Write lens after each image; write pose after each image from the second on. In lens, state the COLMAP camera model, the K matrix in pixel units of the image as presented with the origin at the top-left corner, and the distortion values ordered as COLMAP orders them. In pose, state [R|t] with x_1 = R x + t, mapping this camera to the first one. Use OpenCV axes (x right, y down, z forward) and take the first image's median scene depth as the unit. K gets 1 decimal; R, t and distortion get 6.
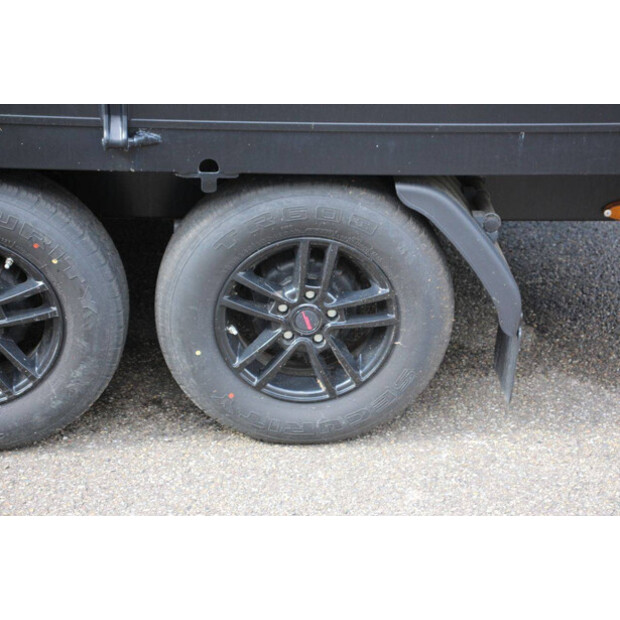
lens RADIAL K [[1398.1, 0, 310.0], [0, 1398.1, 310.0], [0, 0, 1]] dist [0.368014, 0.124464]
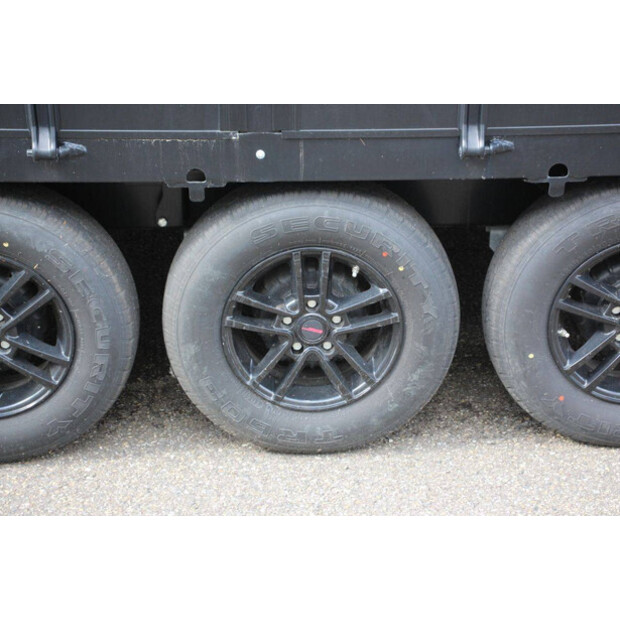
lens RADIAL K [[1398.1, 0, 310.0], [0, 1398.1, 310.0], [0, 0, 1]] dist [0.368014, 0.124464]
pose [[0.998830, -0.018421, -0.044717, -0.194316], [0.017860, 0.999757, -0.012905, 0.007699], [0.044944, 0.012092, 0.998916, -0.027346]]
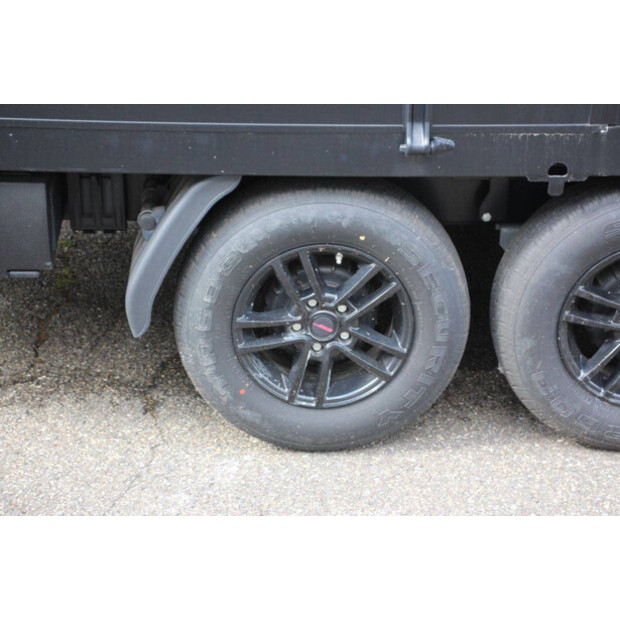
lens RADIAL K [[1398.1, 0, 310.0], [0, 1398.1, 310.0], [0, 0, 1]] dist [0.368014, 0.124464]
pose [[0.999220, -0.004452, -0.039250, -0.443642], [0.004070, 0.999944, -0.009818, 0.006631], [0.039291, 0.009651, 0.999181, -0.044578]]
